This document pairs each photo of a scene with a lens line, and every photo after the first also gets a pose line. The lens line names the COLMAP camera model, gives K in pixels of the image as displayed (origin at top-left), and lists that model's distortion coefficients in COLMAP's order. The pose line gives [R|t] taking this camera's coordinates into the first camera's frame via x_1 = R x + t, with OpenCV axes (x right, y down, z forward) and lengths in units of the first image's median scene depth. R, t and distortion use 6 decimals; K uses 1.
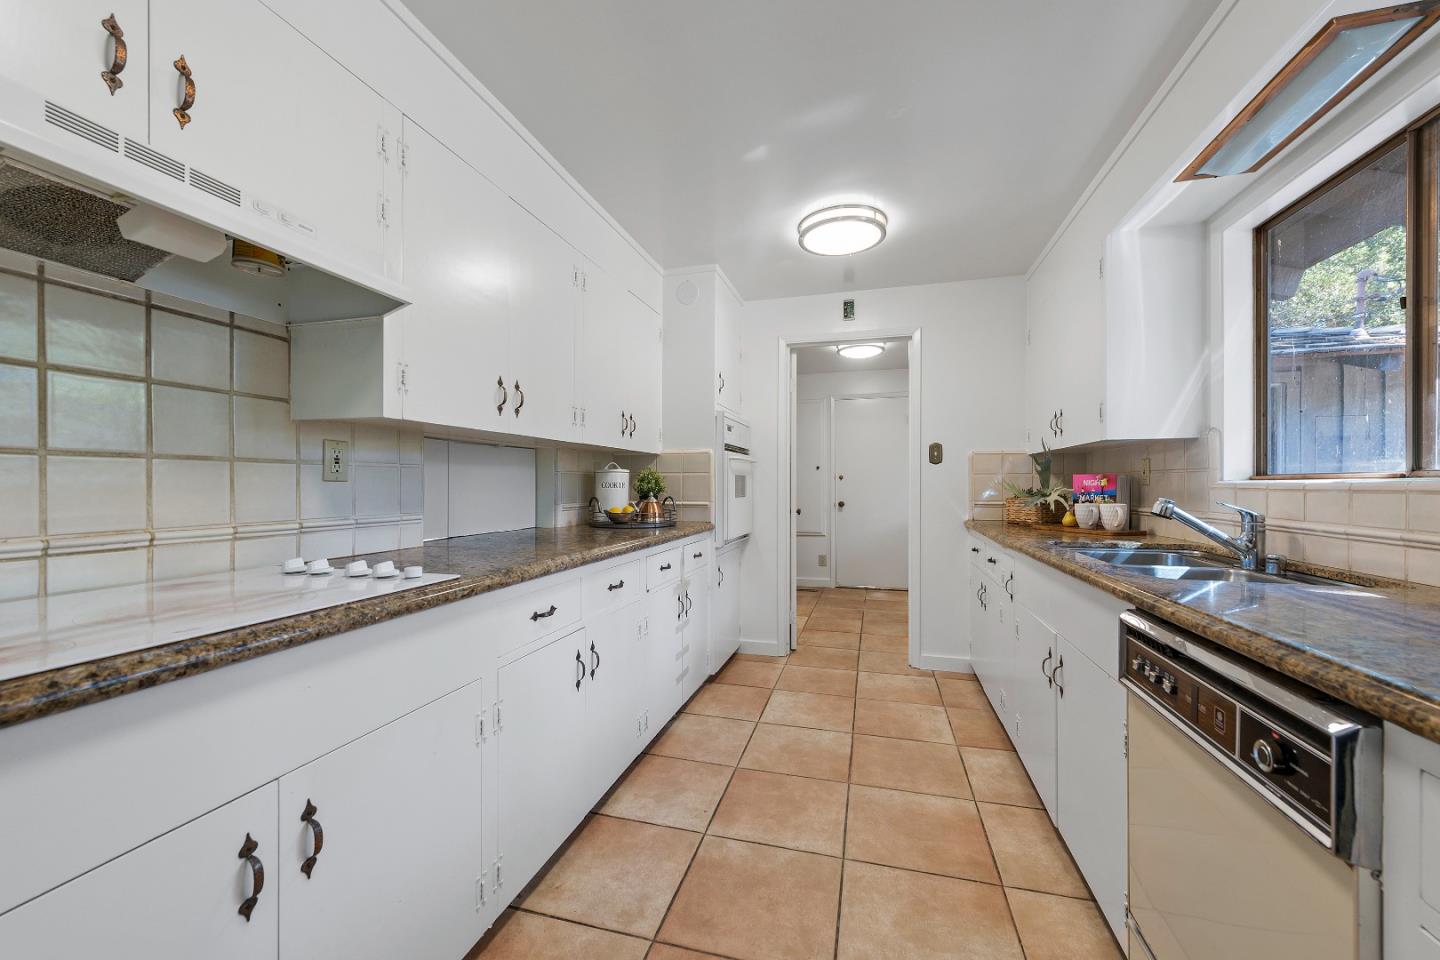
lens RADIAL K [[564.5, 0, 720.6], [0, 564.5, 483.8], [0, 0, 1]] dist [0.014778, -0.000774]
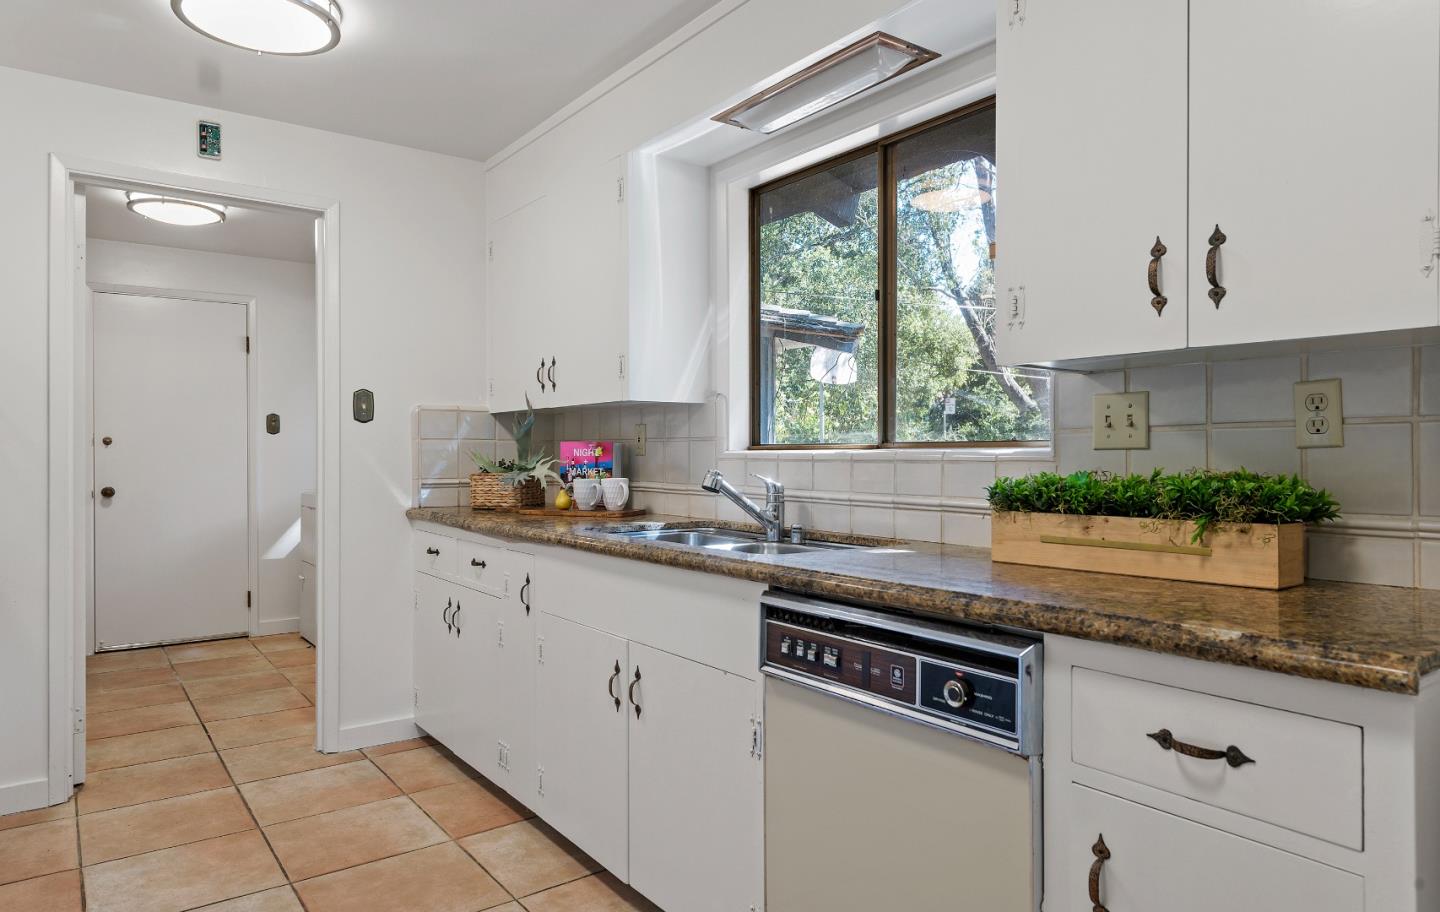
lens RADIAL K [[898.6, 0, 718.4], [0, 898.6, 452.1], [0, 0, 1]] dist [0.036593, -0.009046]
pose [[0.624510, 0.002293, 0.781013, -0.218700], [-0.001151, 0.999997, -0.002015, -0.000224], [-0.781016, 0.000359, 0.624511, 0.072366]]
